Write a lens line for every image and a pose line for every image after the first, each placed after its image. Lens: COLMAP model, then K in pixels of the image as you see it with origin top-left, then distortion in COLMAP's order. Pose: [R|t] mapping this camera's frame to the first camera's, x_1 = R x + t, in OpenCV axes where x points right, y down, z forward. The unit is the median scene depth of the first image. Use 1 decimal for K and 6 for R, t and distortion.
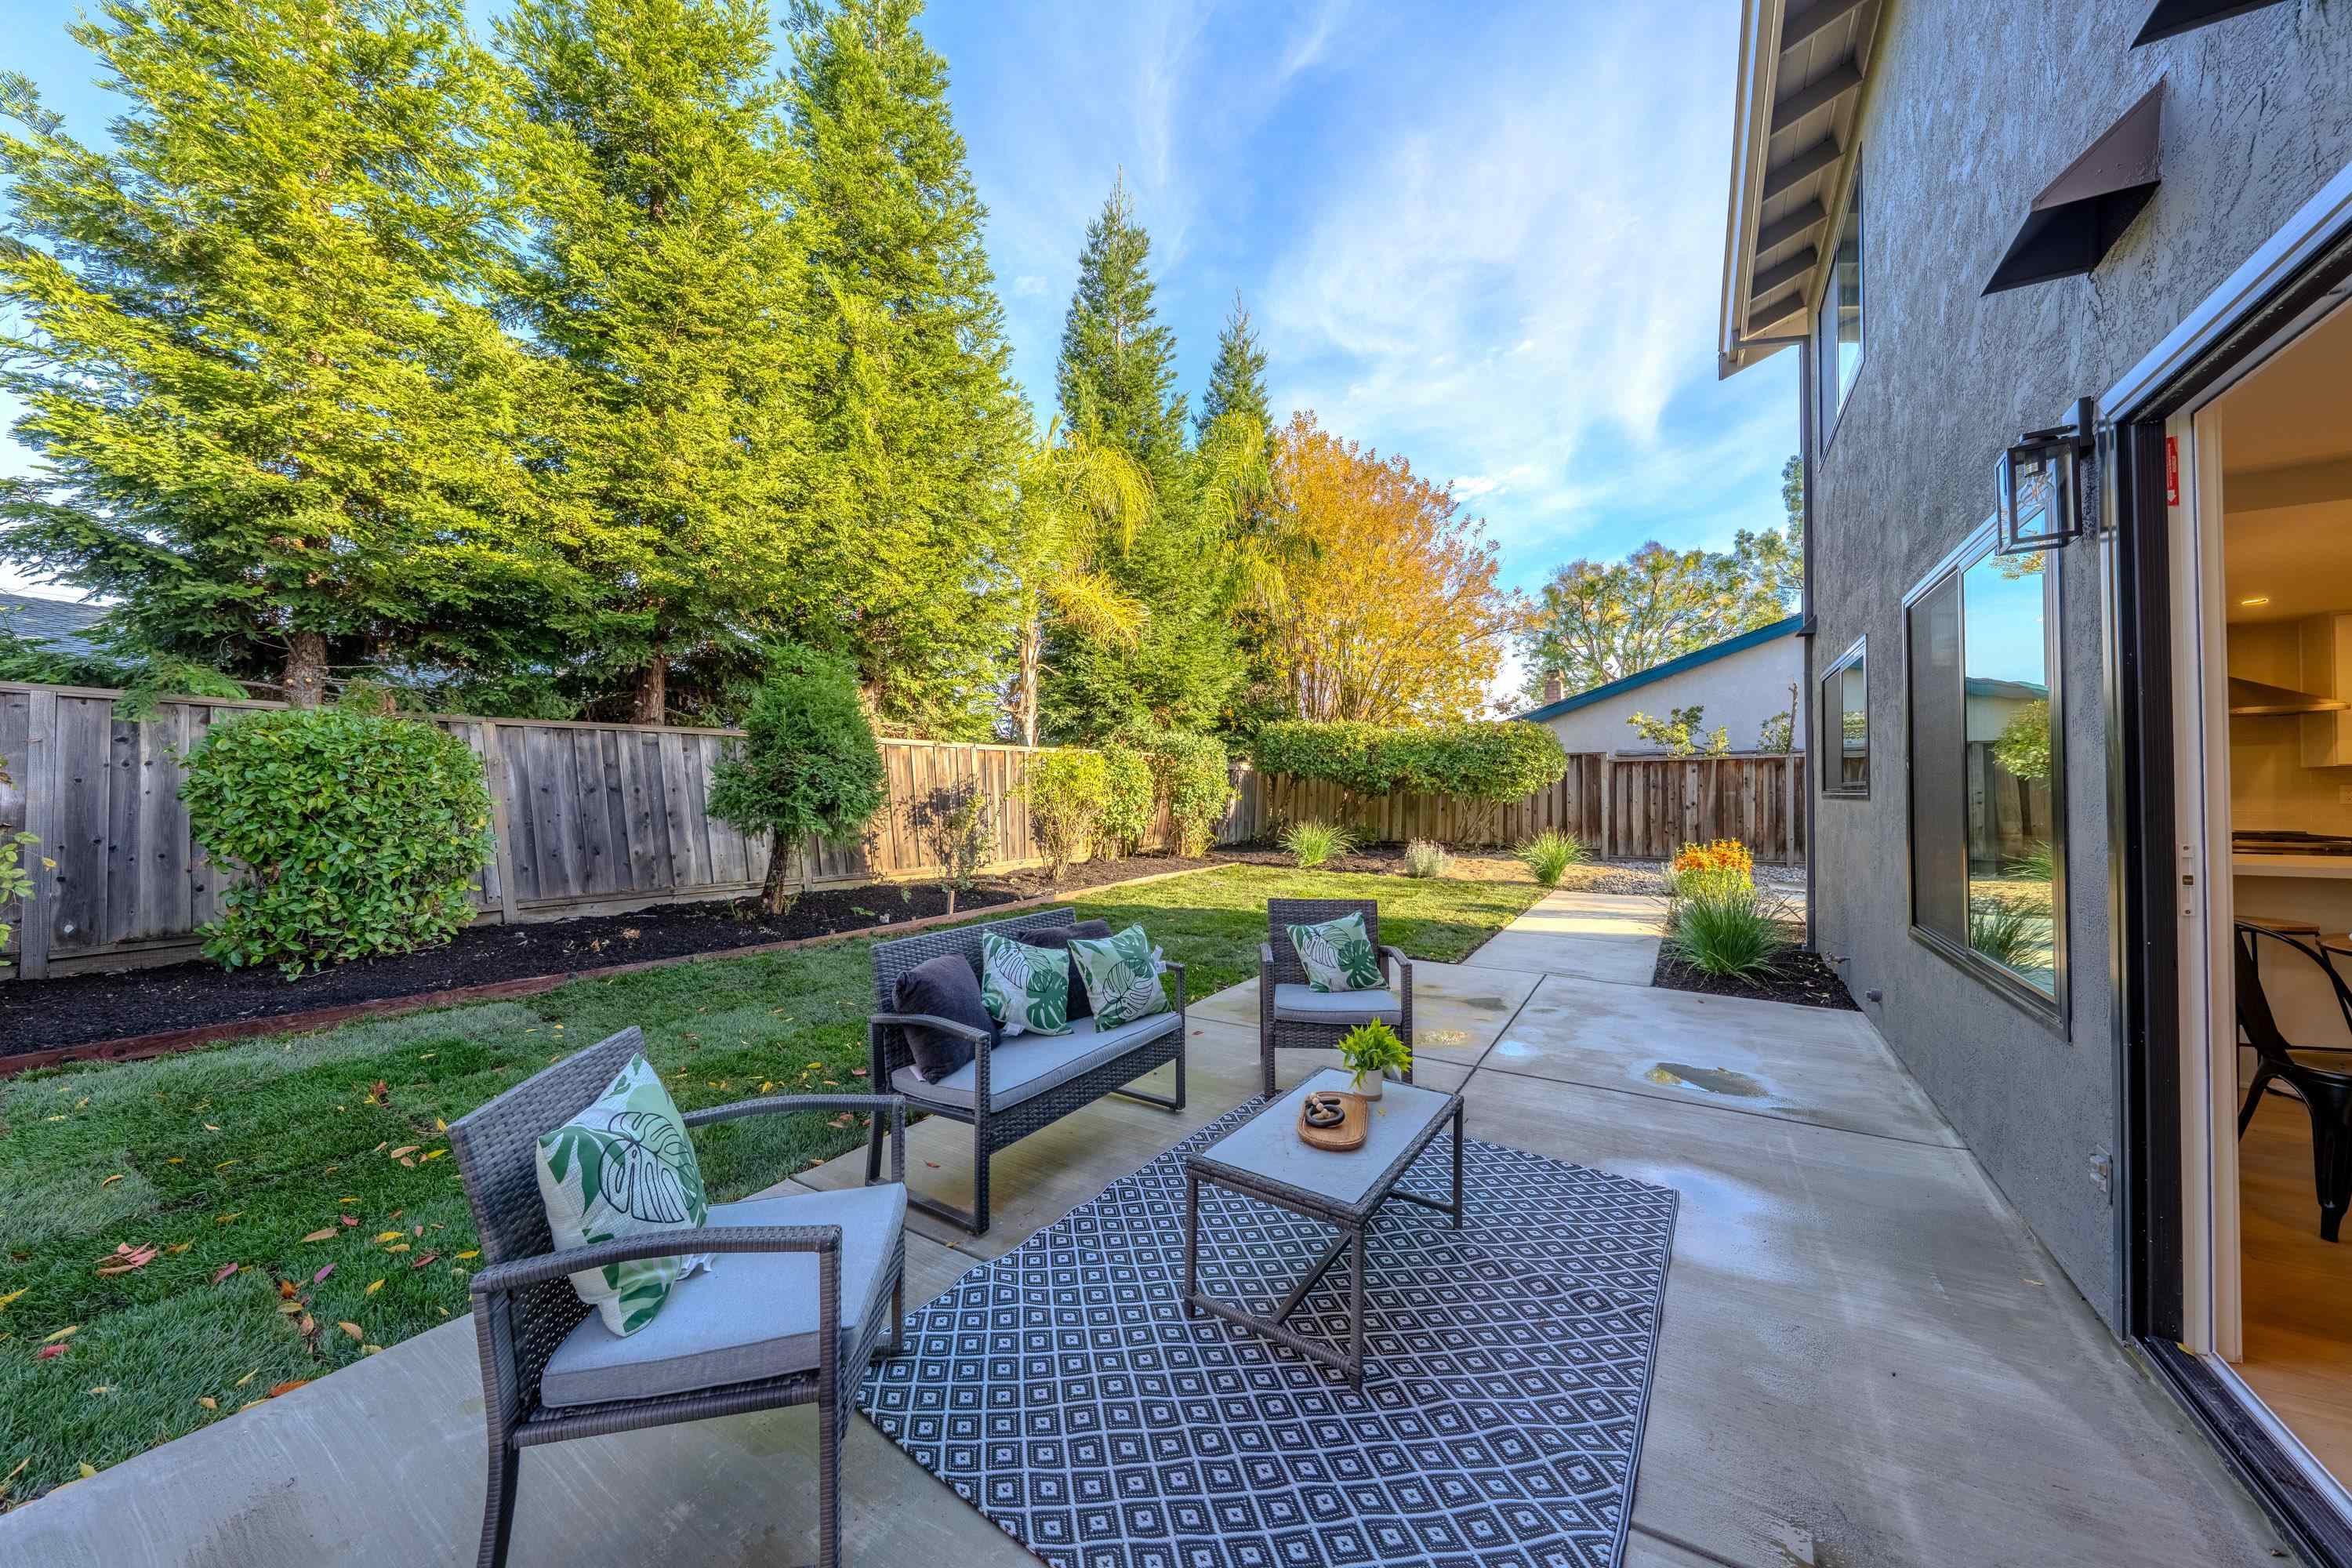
lens RADIAL K [[803.8, 0, 1176.0], [0, 803.8, 784.0], [0, 0, 1]] dist [0.008514, -0.000073]
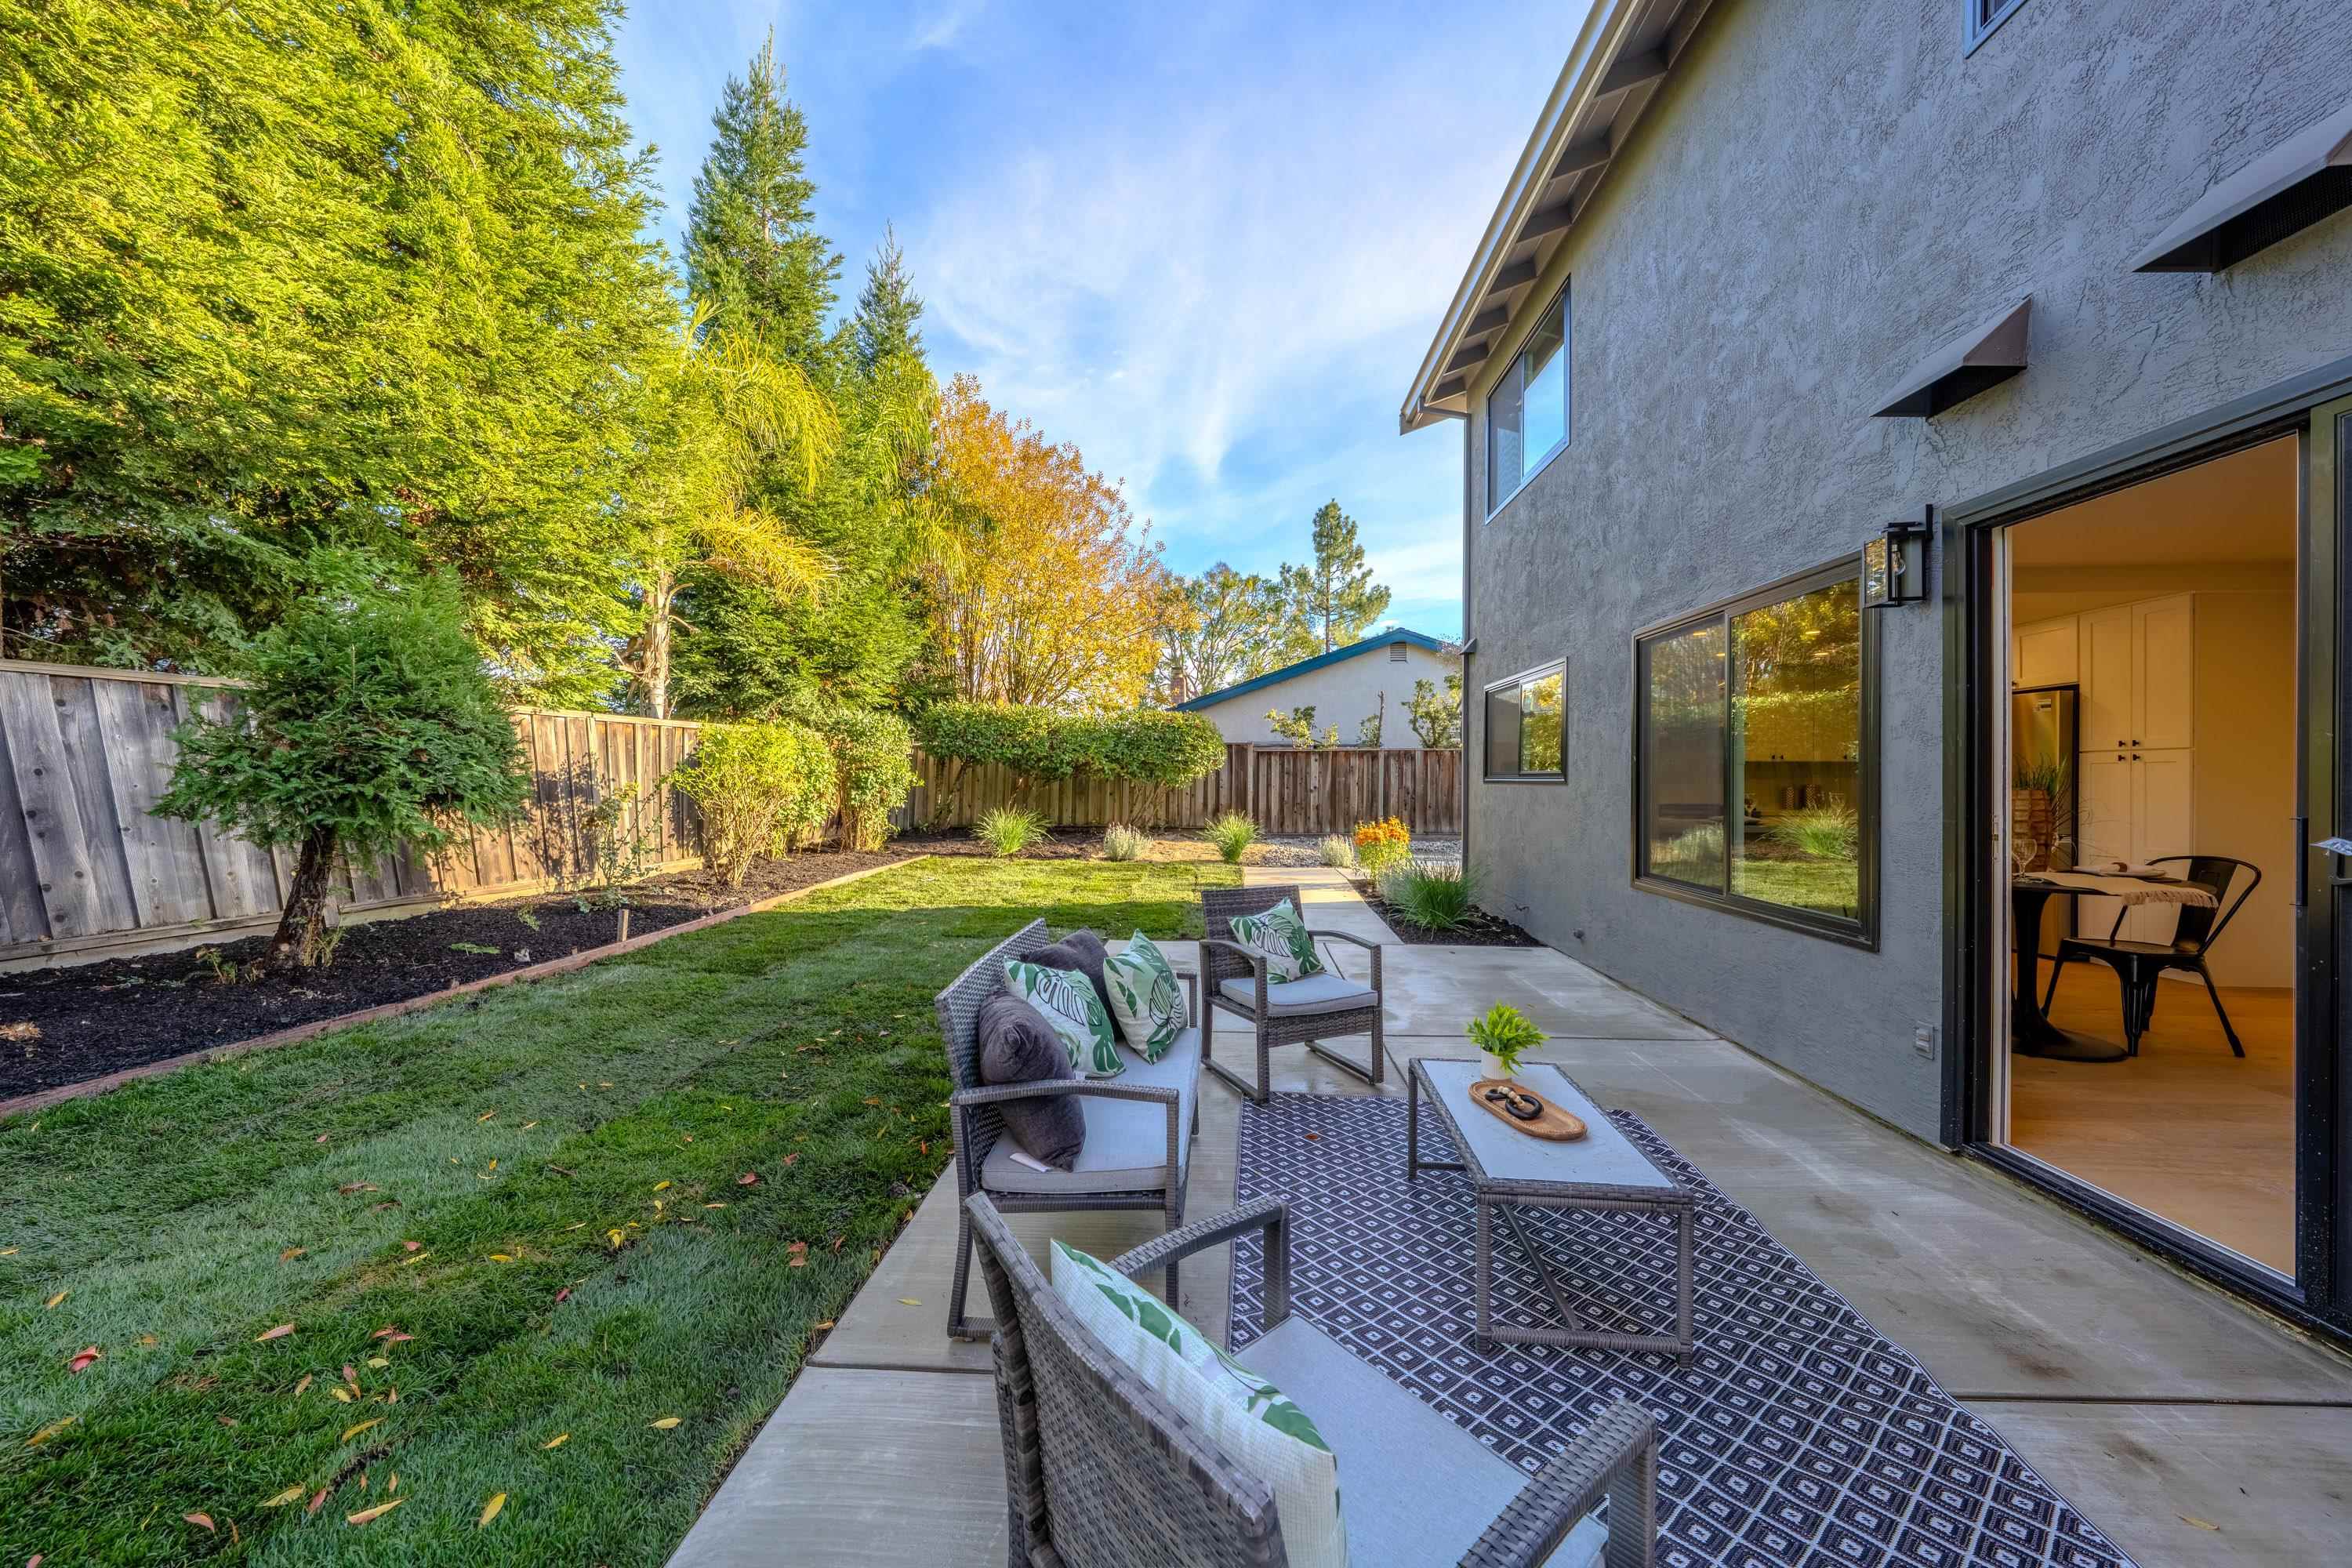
lens RADIAL K [[803.0, 0, 1176.0], [0, 803.0, 784.0], [0, 0, 1]] dist [0.001027, -0.000100]
pose [[0.874492, -0.002209, 0.485035, -0.119167], [-0.006558, 0.999844, 0.016377, 0.000705], [-0.484996, -0.017502, 0.874341, 0.064475]]
